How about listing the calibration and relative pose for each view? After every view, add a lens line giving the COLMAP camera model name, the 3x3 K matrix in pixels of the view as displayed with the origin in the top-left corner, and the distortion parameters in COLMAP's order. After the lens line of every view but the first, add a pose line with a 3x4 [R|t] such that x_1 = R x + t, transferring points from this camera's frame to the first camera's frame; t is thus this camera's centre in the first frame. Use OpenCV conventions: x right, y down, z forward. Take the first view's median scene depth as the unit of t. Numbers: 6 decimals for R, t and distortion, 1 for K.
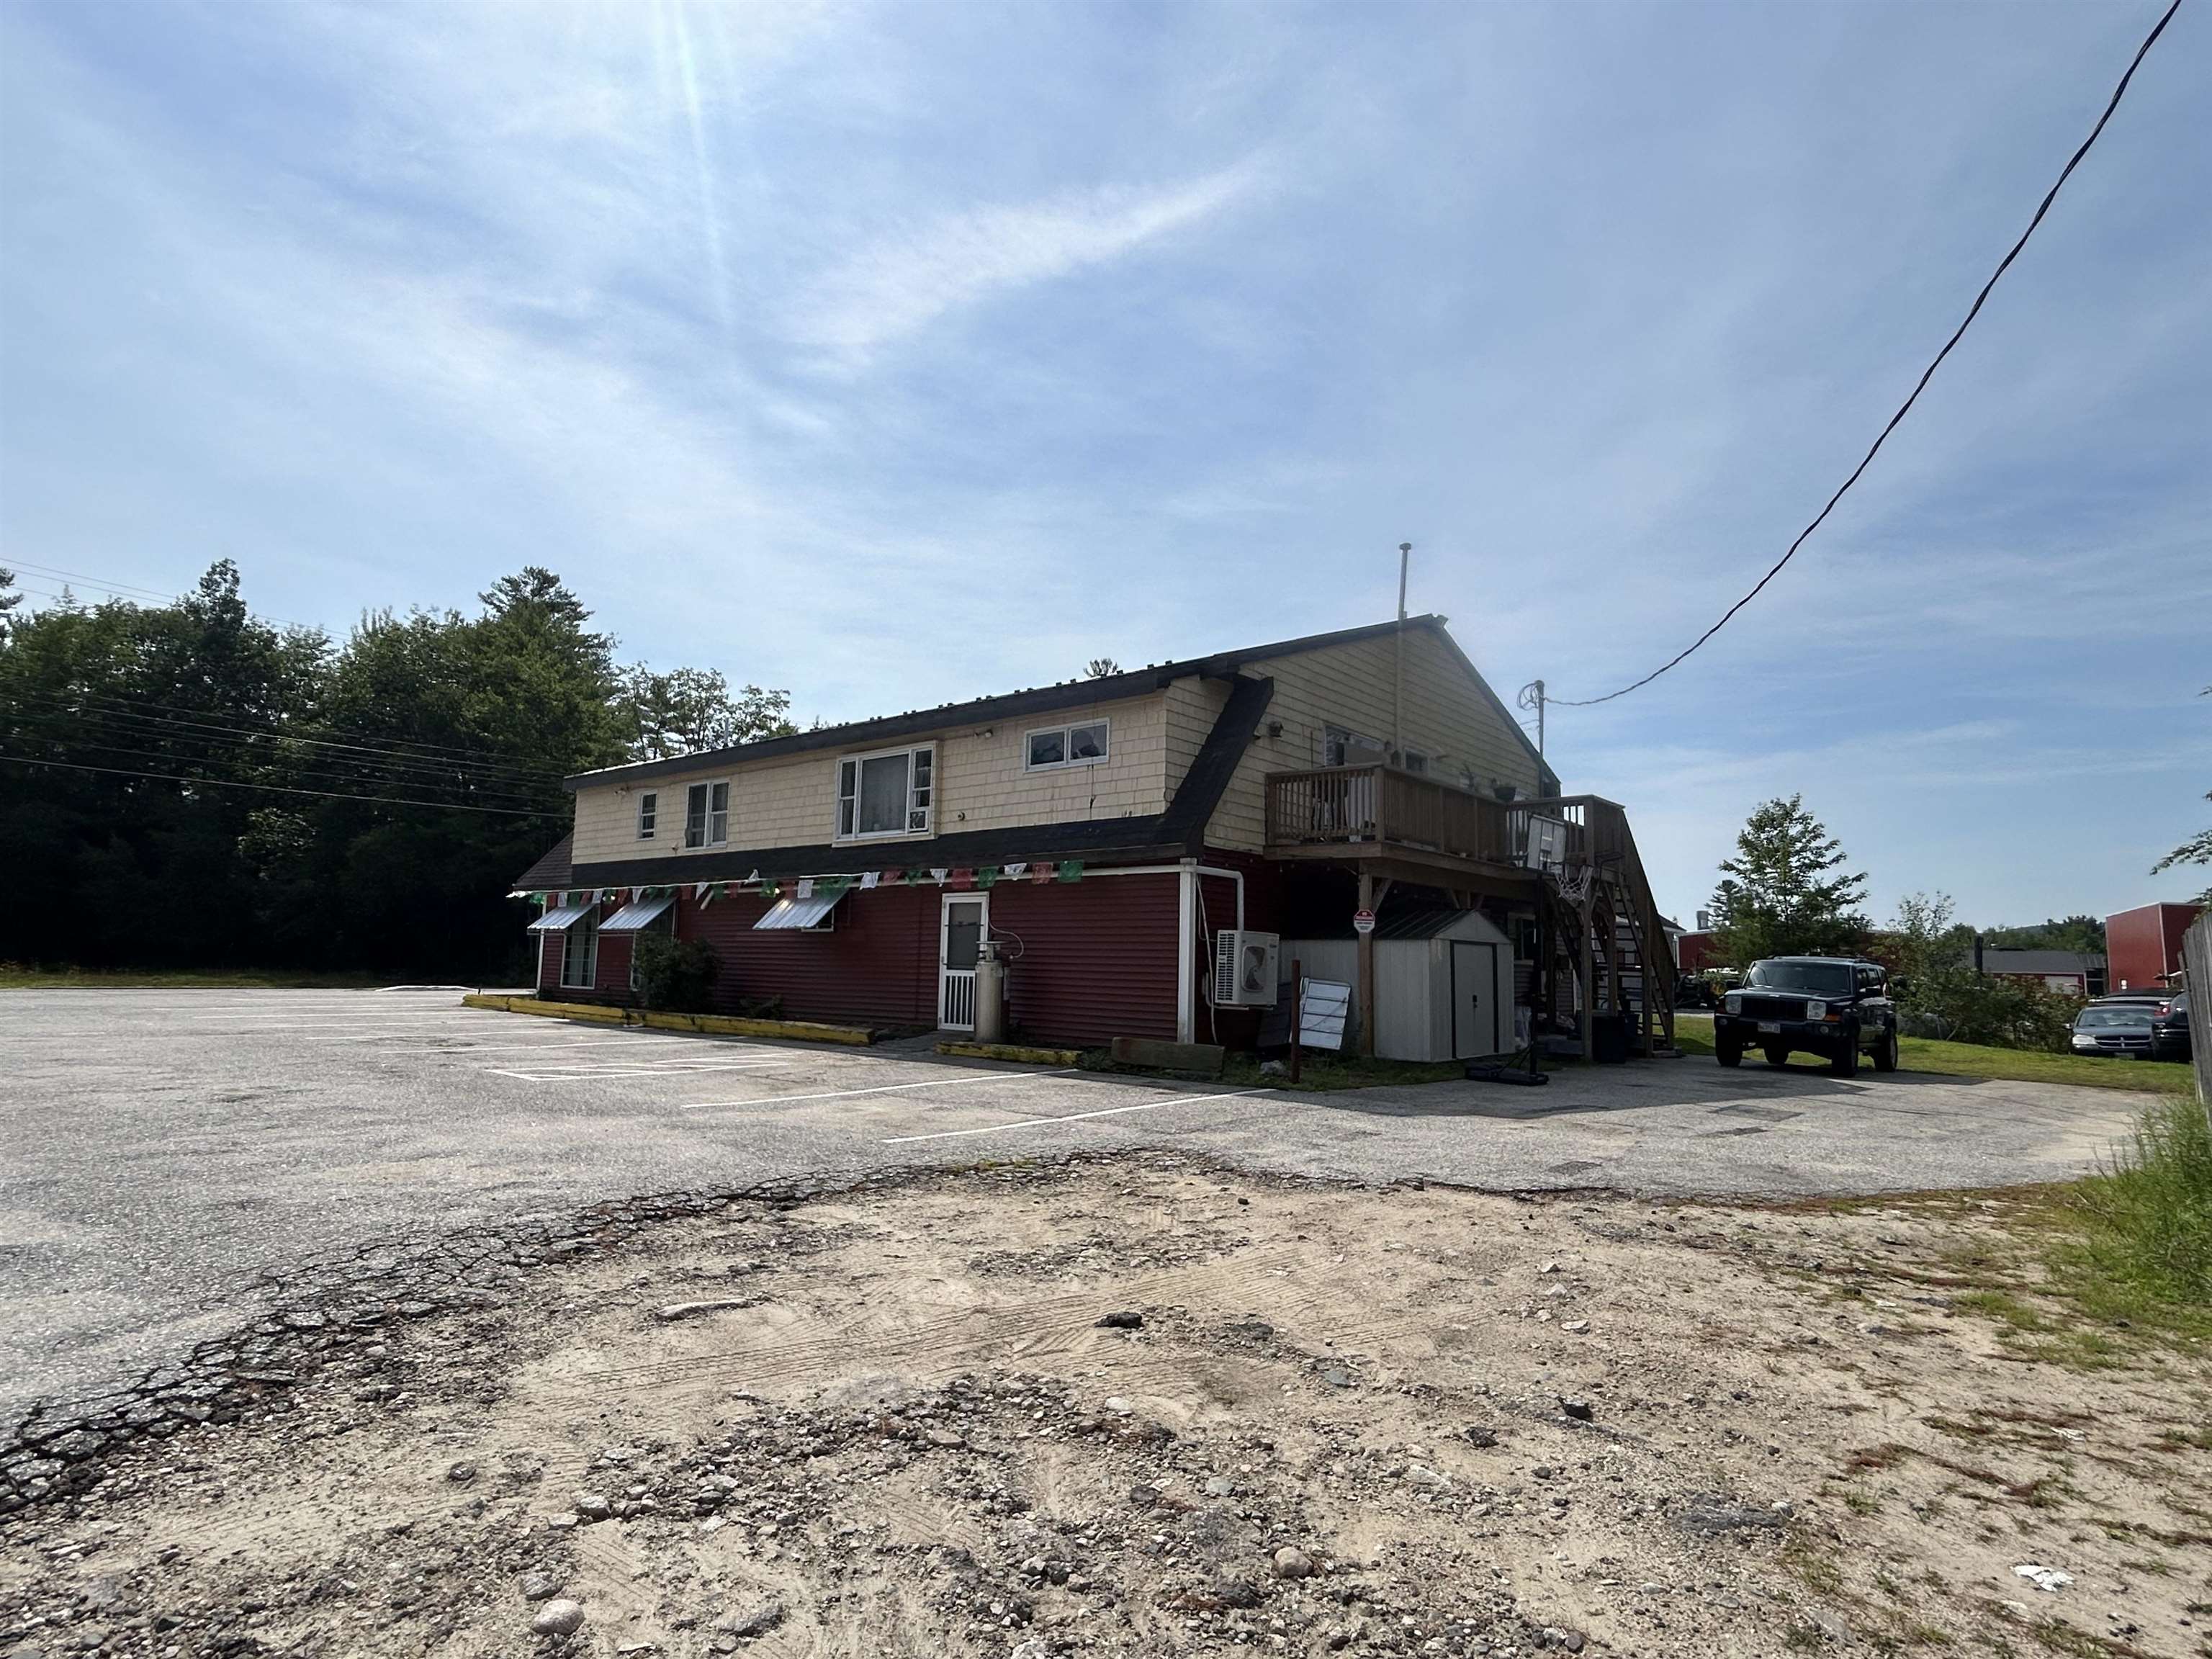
lens RADIAL K [[1175.1, 0, 1106.7], [0, 1175.1, 832.5], [0, 0, 1]] dist [0.000549, -0.001896]
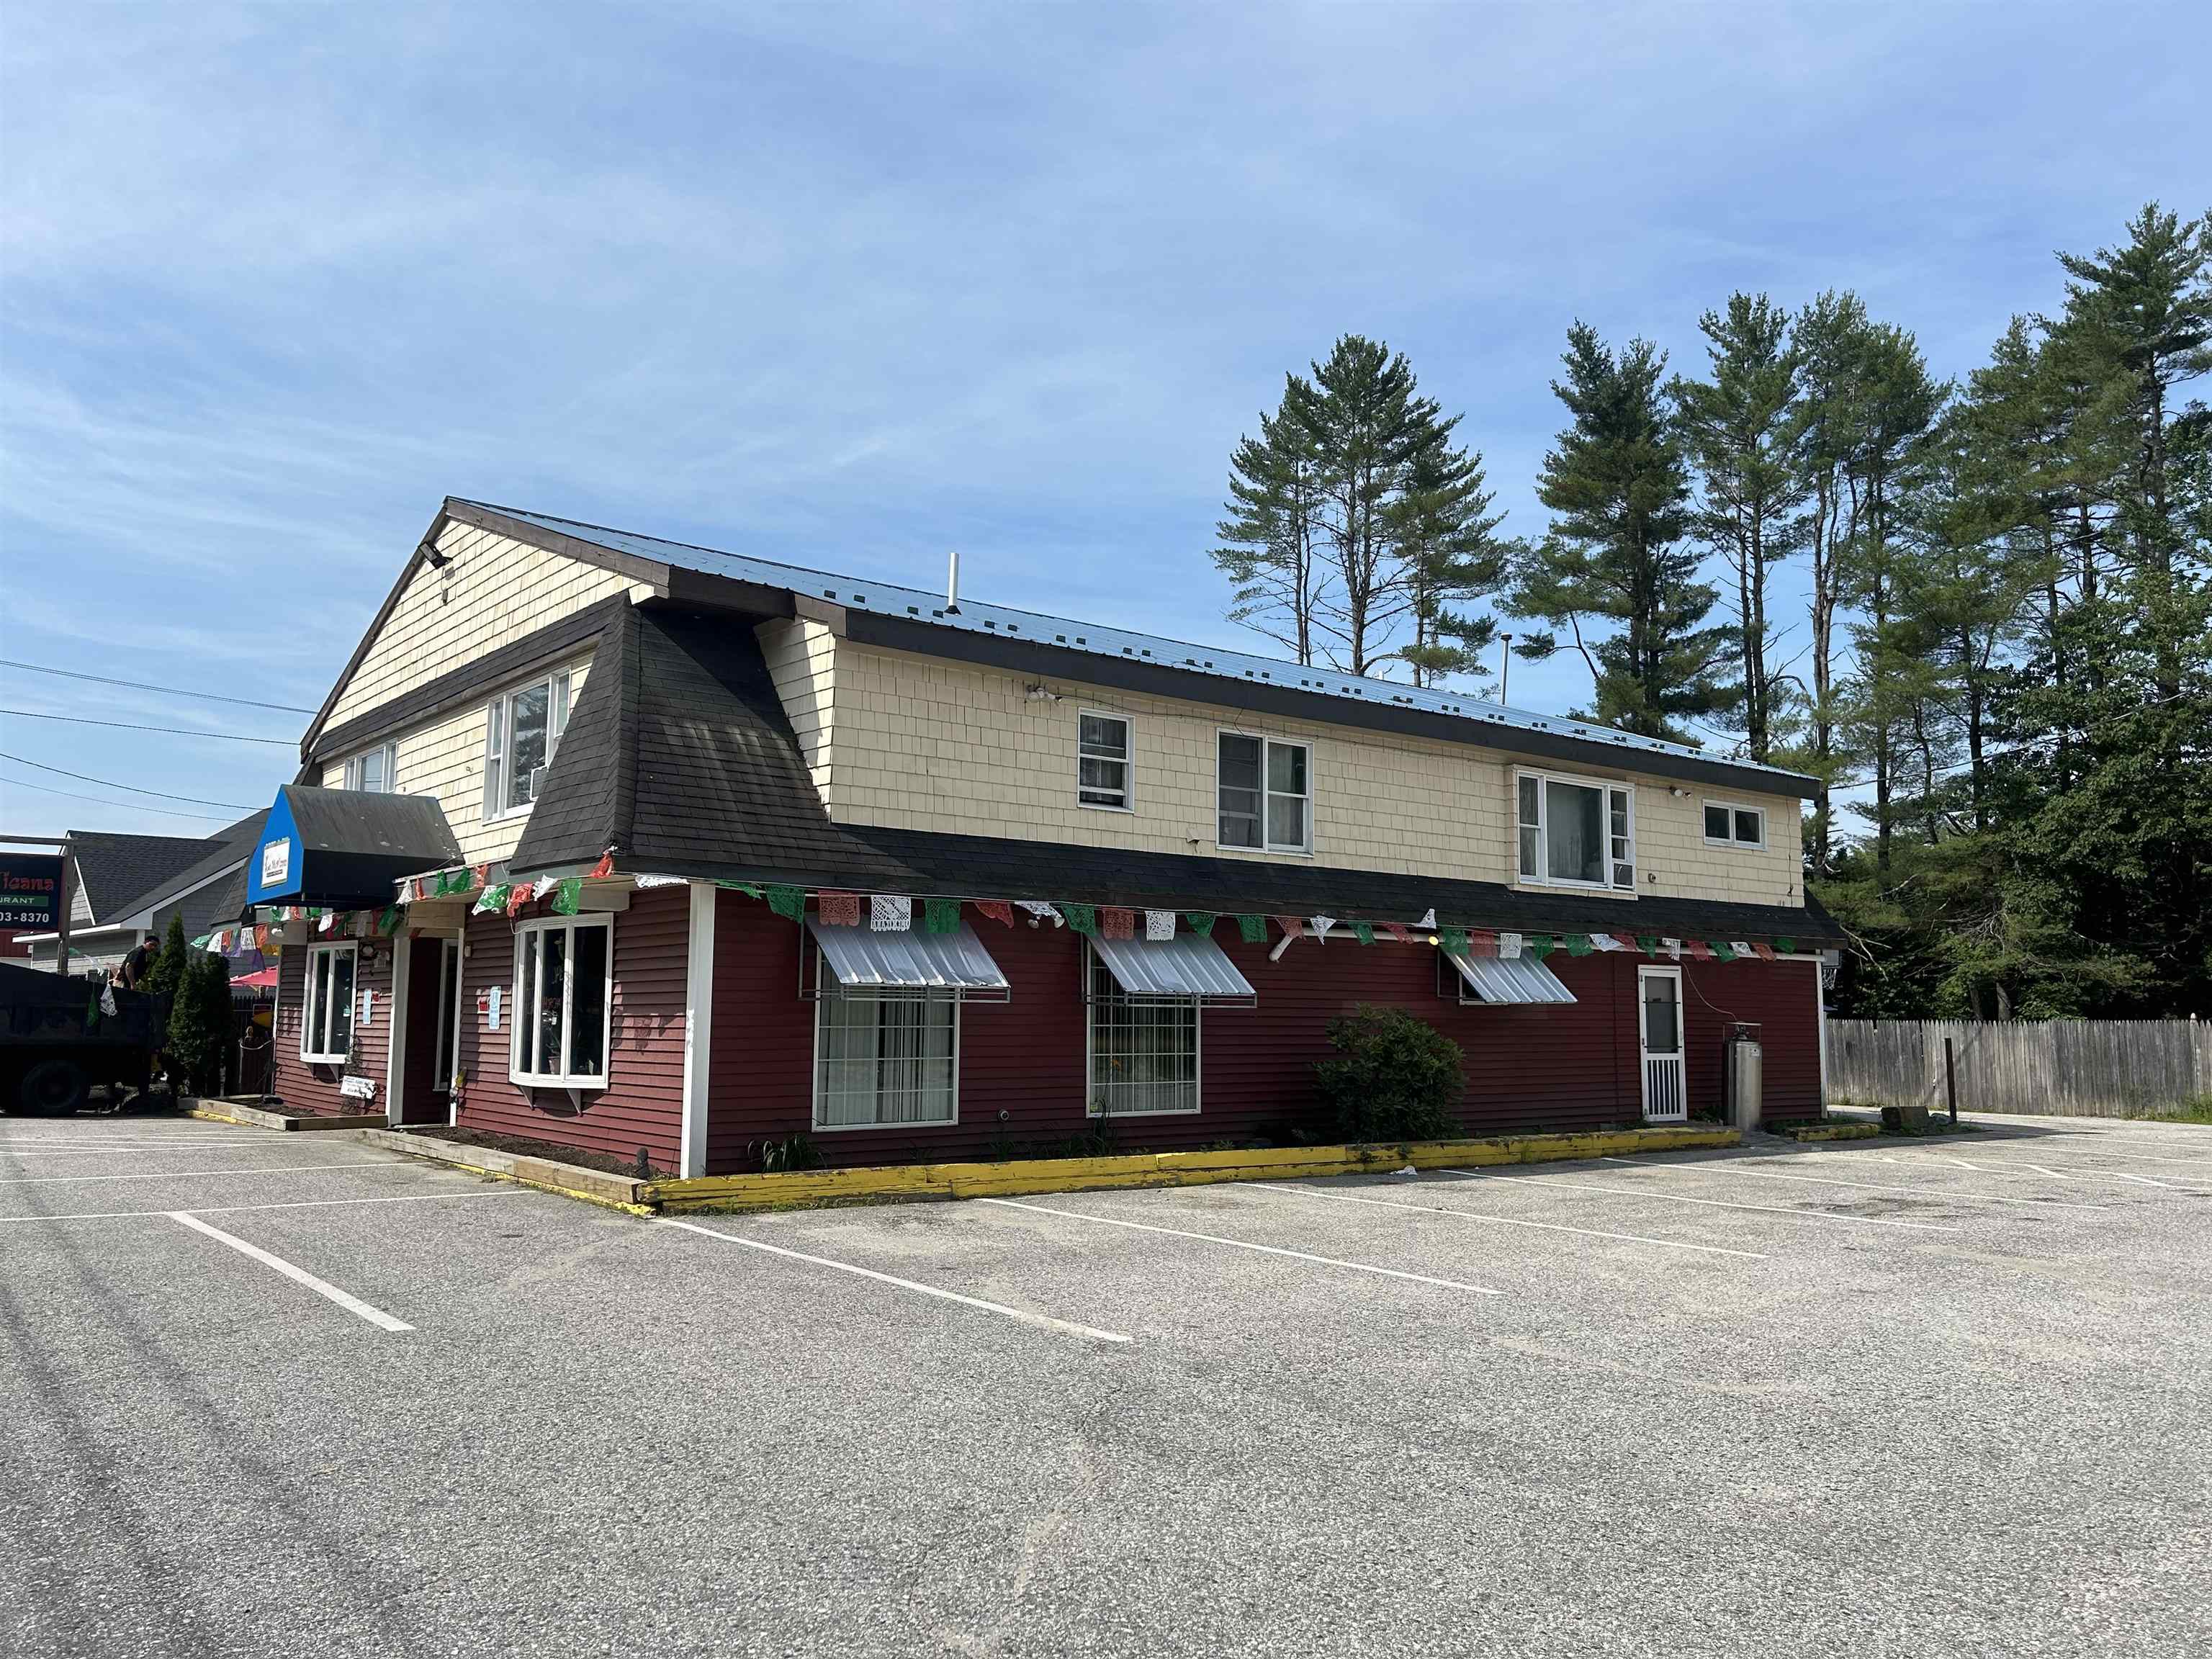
lens RADIAL K [[1646.6, 0, 1110.7], [0, 1646.6, 835.9], [0, 0, 1]] dist [0.084481, -0.123453]
pose [[0.202064, 0.086660, 0.975531, -1.377783], [-0.116178, 0.991165, -0.063985, 0.079300], [-0.972457, -0.100406, 0.210347, 1.102082]]
